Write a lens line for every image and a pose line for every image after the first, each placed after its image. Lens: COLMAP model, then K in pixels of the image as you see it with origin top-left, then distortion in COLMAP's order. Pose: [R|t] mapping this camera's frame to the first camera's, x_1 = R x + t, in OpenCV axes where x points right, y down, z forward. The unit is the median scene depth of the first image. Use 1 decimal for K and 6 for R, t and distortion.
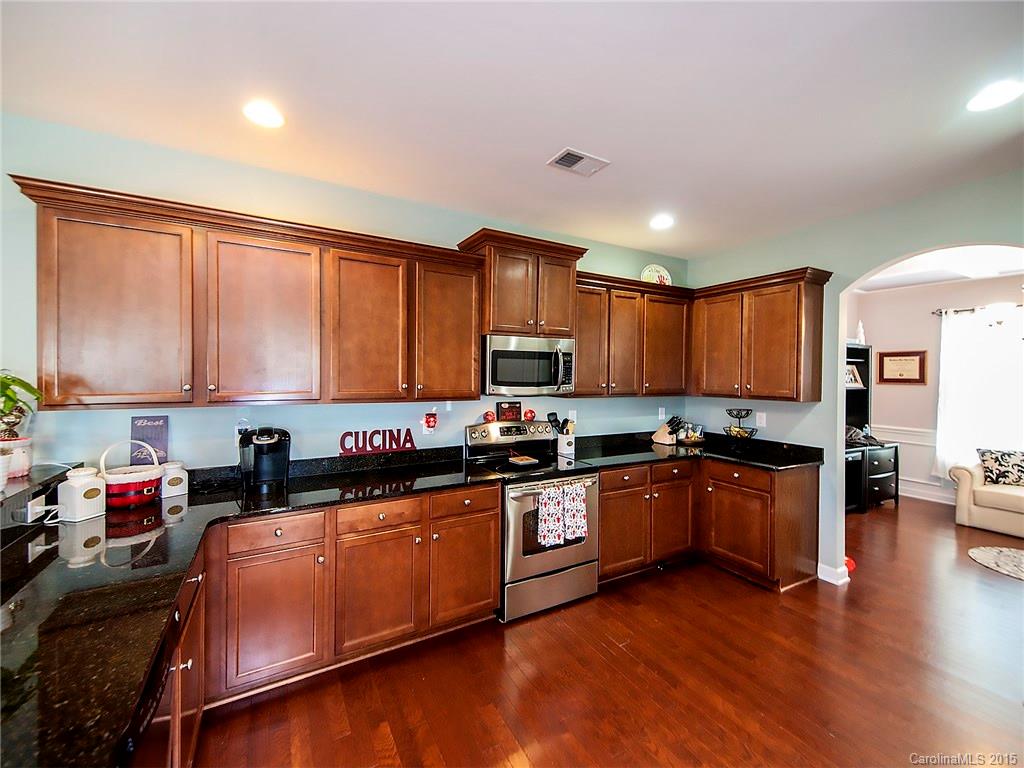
lens RADIAL K [[414.8, 0, 503.3], [0, 414.8, 376.5], [0, 0, 1]] dist [0.015961, -0.000287]
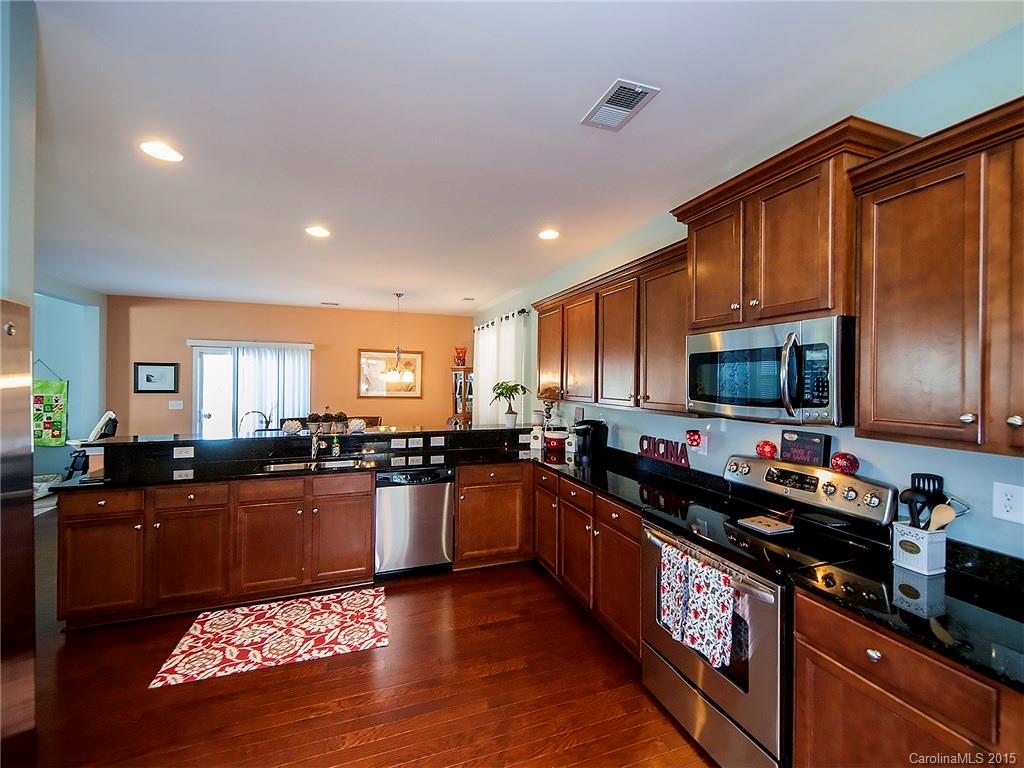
lens RADIAL K [[414.8, 0, 505.4], [0, 414.8, 385.6], [0, 0, 1]] dist [0.015961, -0.000287]
pose [[-0.158530, 0.001526, -0.987353, 0.712921], [-0.014770, 0.999883, 0.003917, -0.002738], [0.987244, 0.015204, -0.158489, 0.699770]]
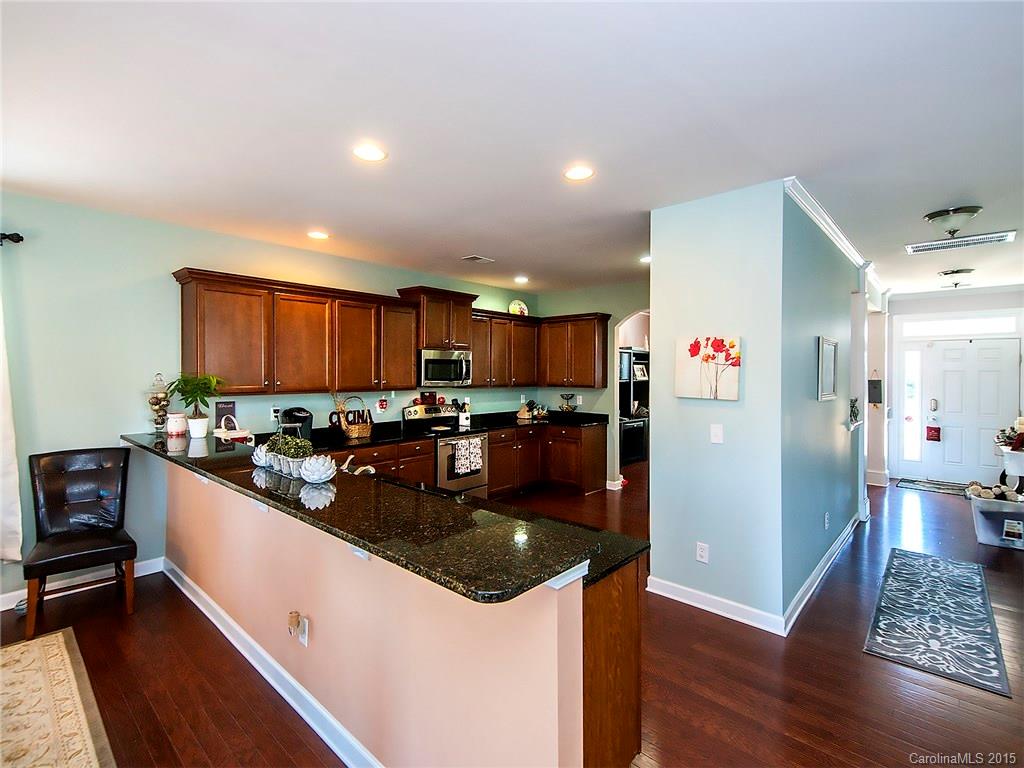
lens RADIAL K [[476.6, 0, 506.3], [0, 476.6, 370.7], [0, 0, 1]] dist [0.004441, -0.002214]
pose [[0.946104, -0.005566, 0.323816, -0.296298], [0.007431, 0.999962, -0.004521, -0.006527], [-0.323779, 0.006684, 0.946109, -0.778399]]
